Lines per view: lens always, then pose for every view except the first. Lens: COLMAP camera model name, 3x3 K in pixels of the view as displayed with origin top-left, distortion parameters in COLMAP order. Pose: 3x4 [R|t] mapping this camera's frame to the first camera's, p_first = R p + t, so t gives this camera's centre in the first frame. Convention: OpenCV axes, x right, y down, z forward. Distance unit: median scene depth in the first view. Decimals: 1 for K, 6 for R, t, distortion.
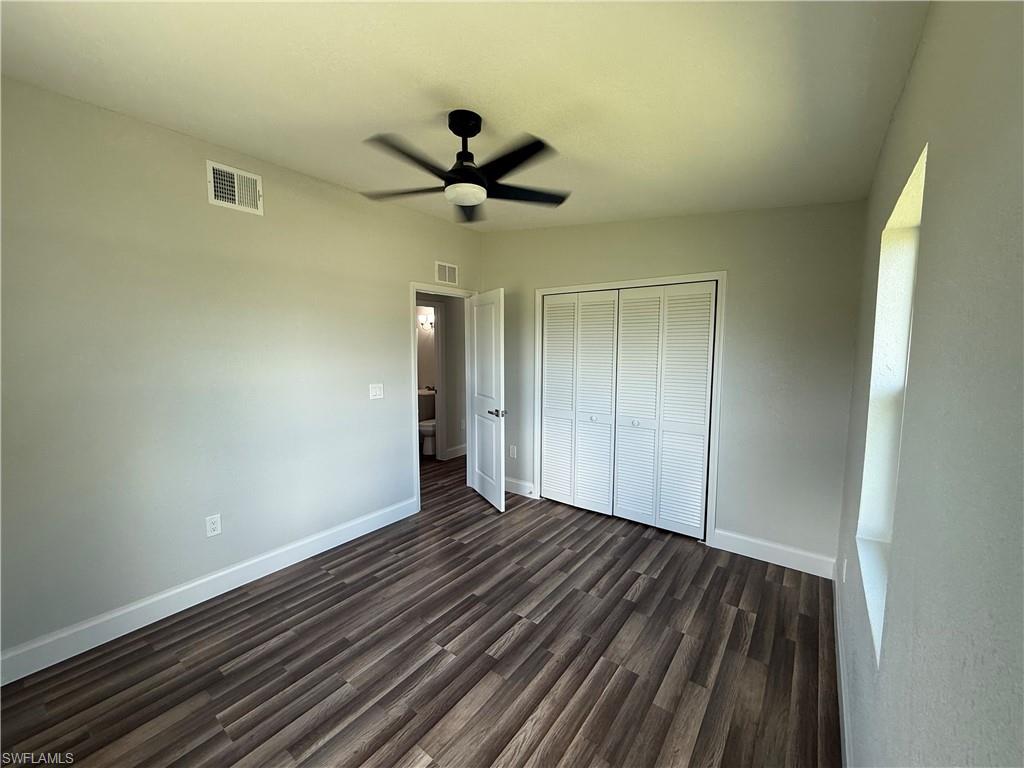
lens RADIAL K [[408.4, 0, 510.7], [0, 408.4, 383.9], [0, 0, 1]] dist [0.000540, -0.000372]
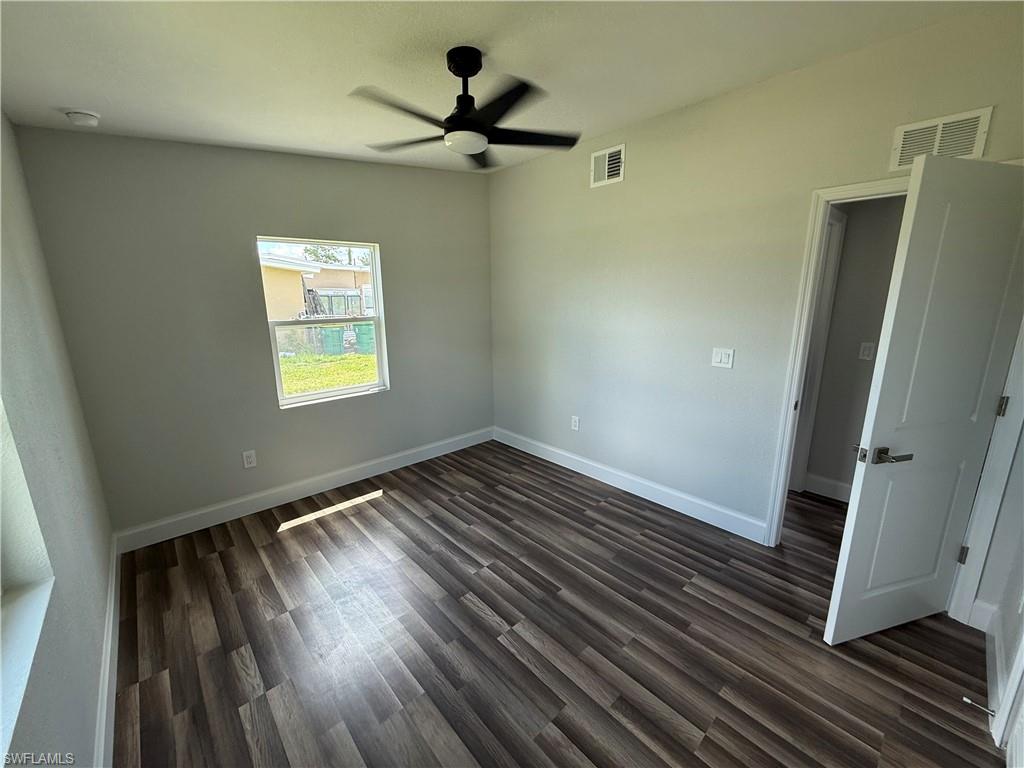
lens RADIAL K [[408.4, 0, 510.7], [0, 408.4, 383.9], [0, 0, 1]] dist [0.000540, -0.000372]
pose [[-0.182367, 0.215456, -0.959334, 0.694342], [-0.084917, 0.968598, 0.233679, -0.112346], [0.979557, 0.124079, -0.158345, 1.004933]]
